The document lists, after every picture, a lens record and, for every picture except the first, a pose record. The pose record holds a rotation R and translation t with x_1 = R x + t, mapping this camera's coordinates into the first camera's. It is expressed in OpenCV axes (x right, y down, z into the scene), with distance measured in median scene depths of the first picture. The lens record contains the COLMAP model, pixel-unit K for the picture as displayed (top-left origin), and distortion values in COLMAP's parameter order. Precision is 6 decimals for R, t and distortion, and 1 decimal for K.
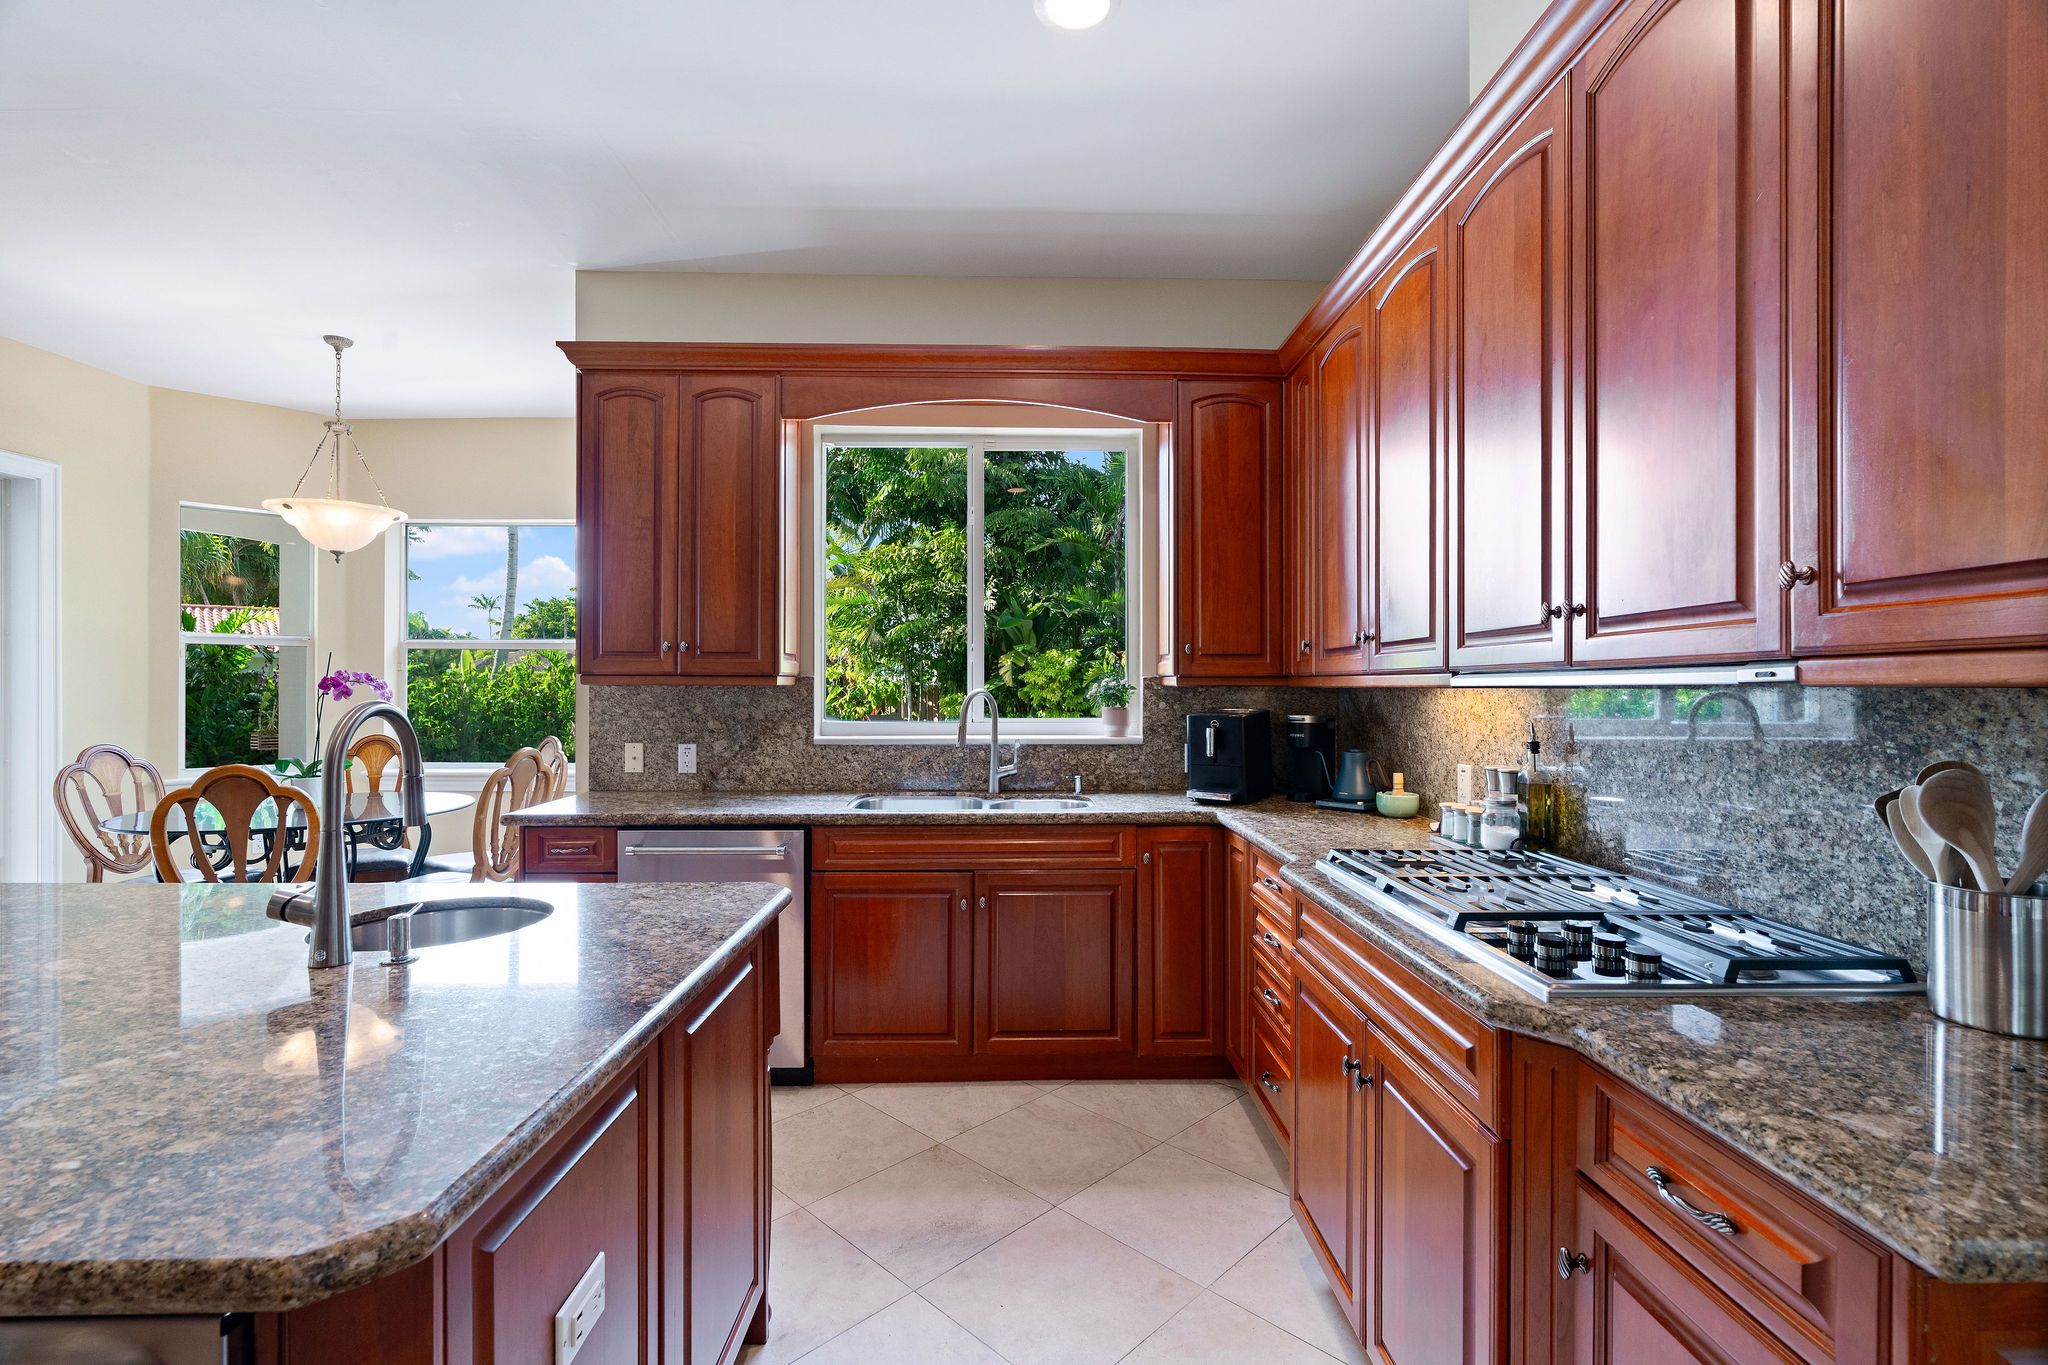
lens RADIAL K [[917.4, 0, 1024.4], [0, 917.4, 692.5], [0, 0, 1]] dist [-0.004298, -0.000487]
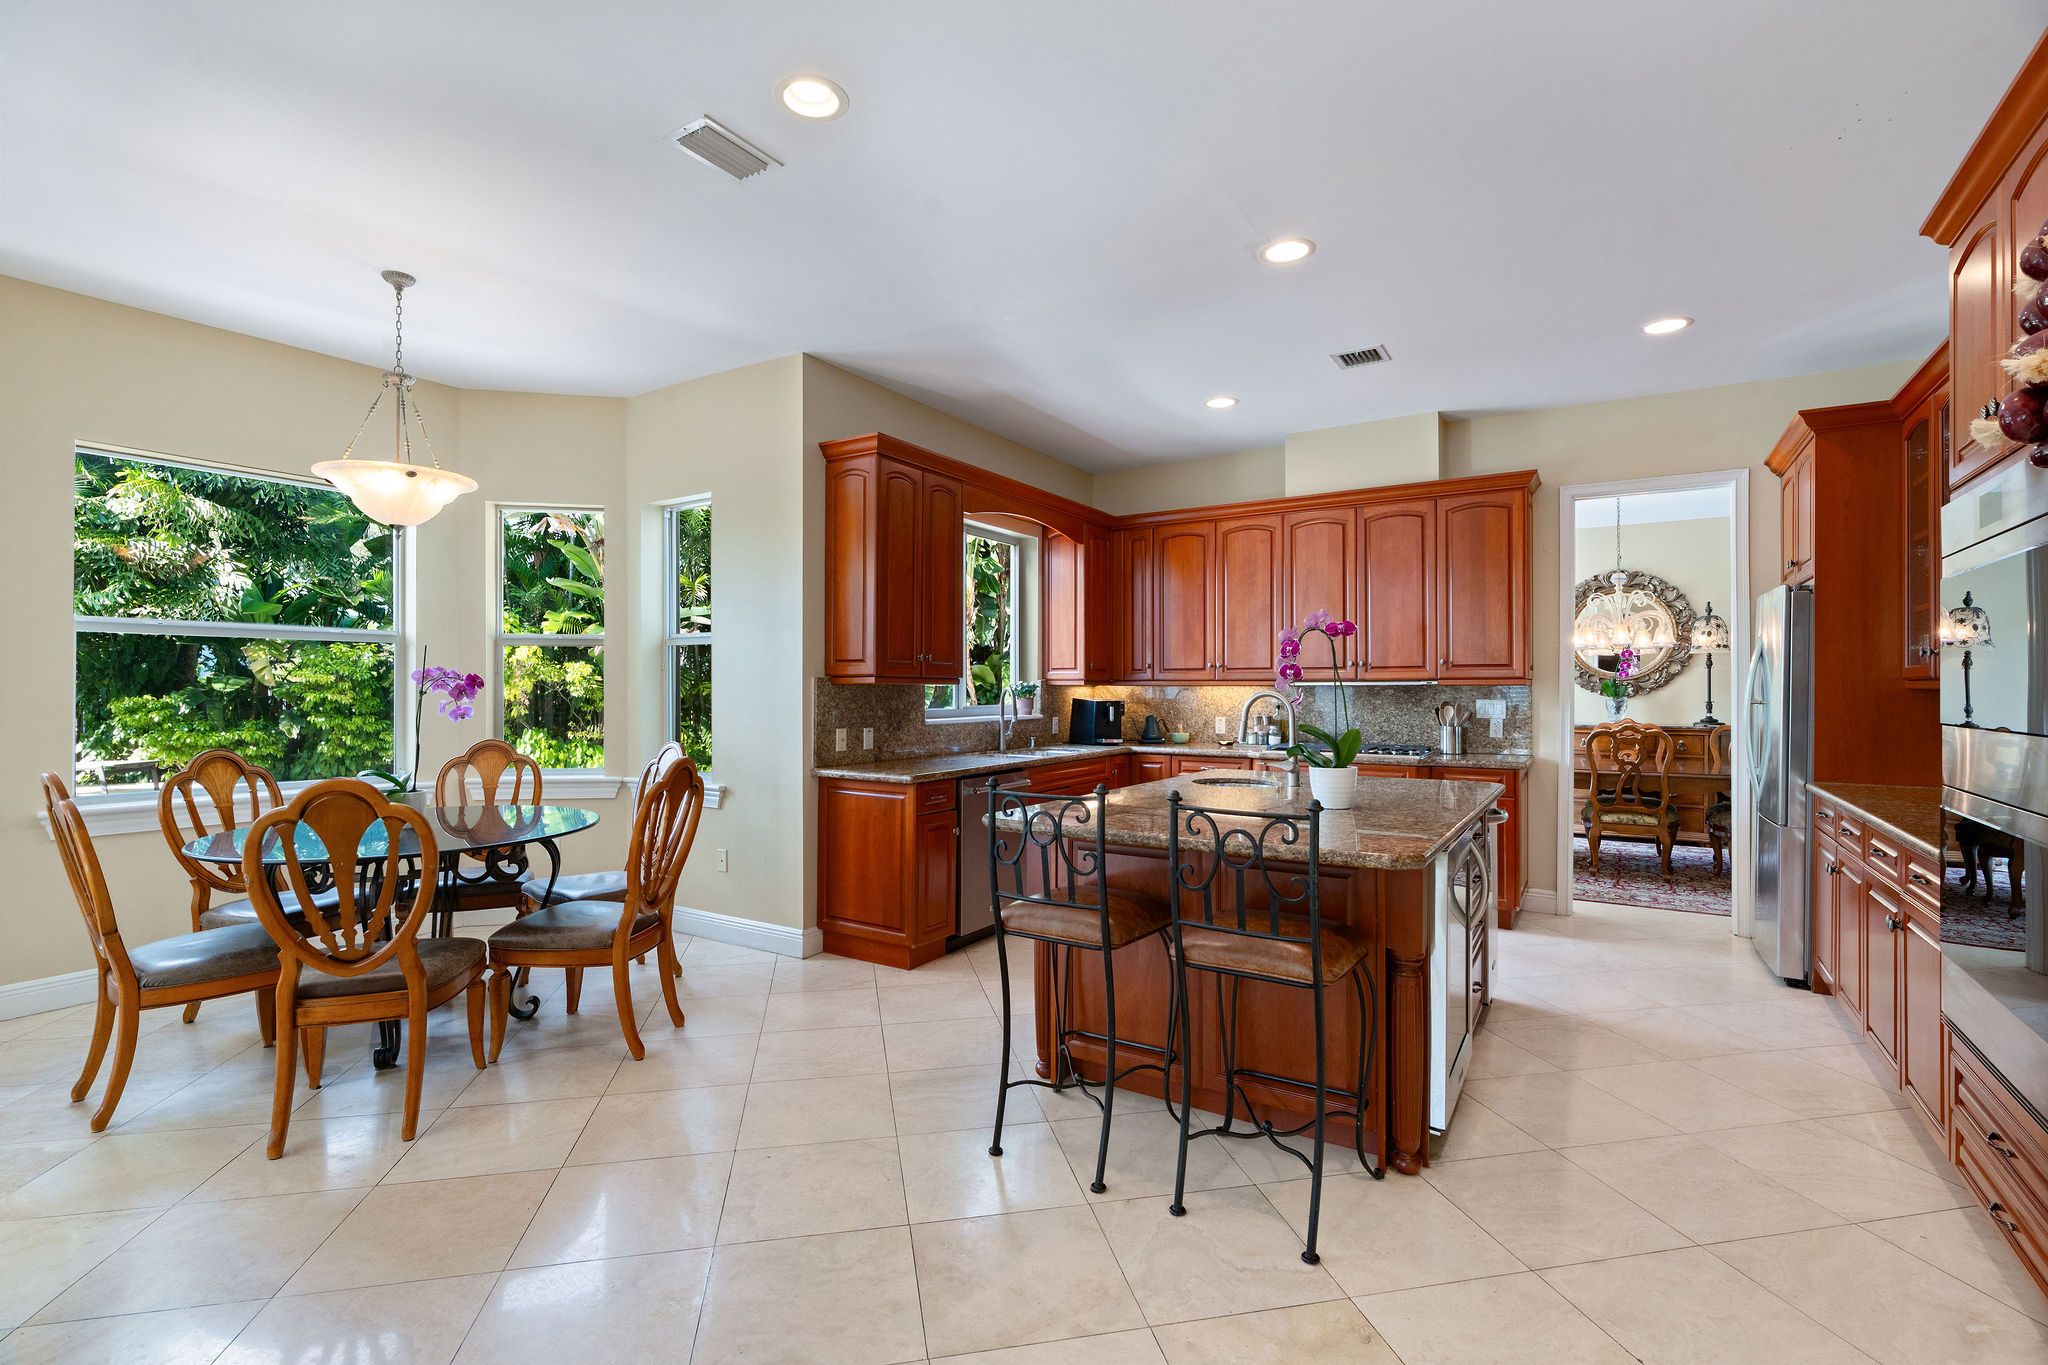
lens RADIAL K [[921.5, 0, 1024.0], [0, 921.5, 682.5], [0, 0, 1]] dist [0.001370, 0.000192]
pose [[0.549321, 0.003026, 0.835606, -1.400567], [0.006148, 0.999952, -0.007663, 0.000982], [-0.835589, 0.009346, 0.549276, 0.059901]]
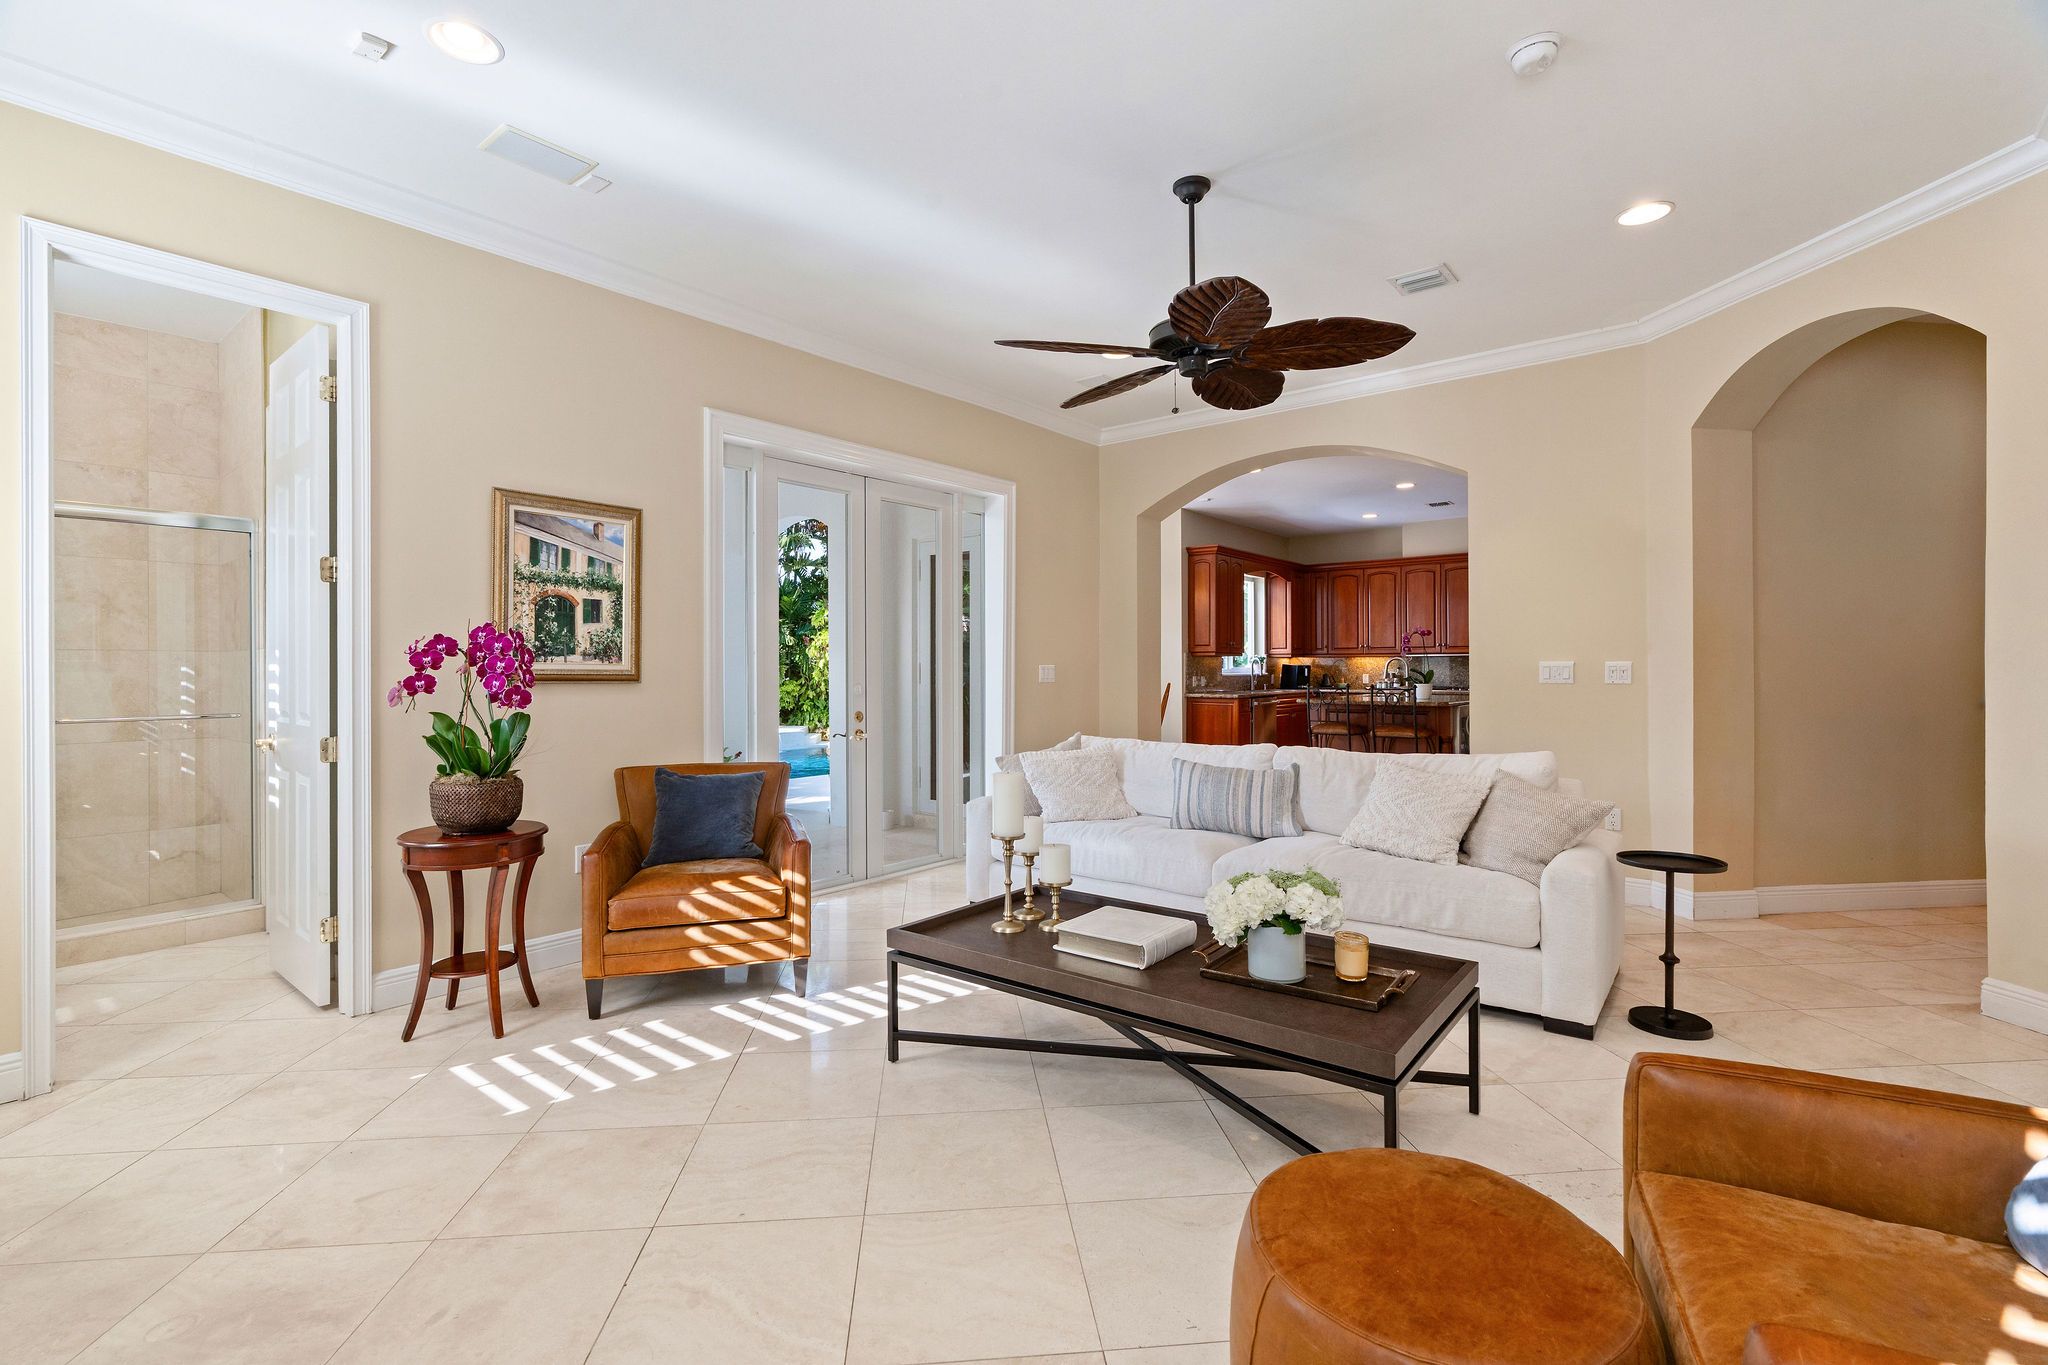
lens RADIAL K [[921.5, 0, 1024.0], [0, 921.5, 682.5], [0, 0, 1]] dist [0.001370, 0.000192]
pose [[0.635368, -0.018151, 0.771996, -3.049947], [0.011875, 0.999835, 0.013735, 0.028265], [-0.772118, 0.000441, 0.635479, -0.436602]]
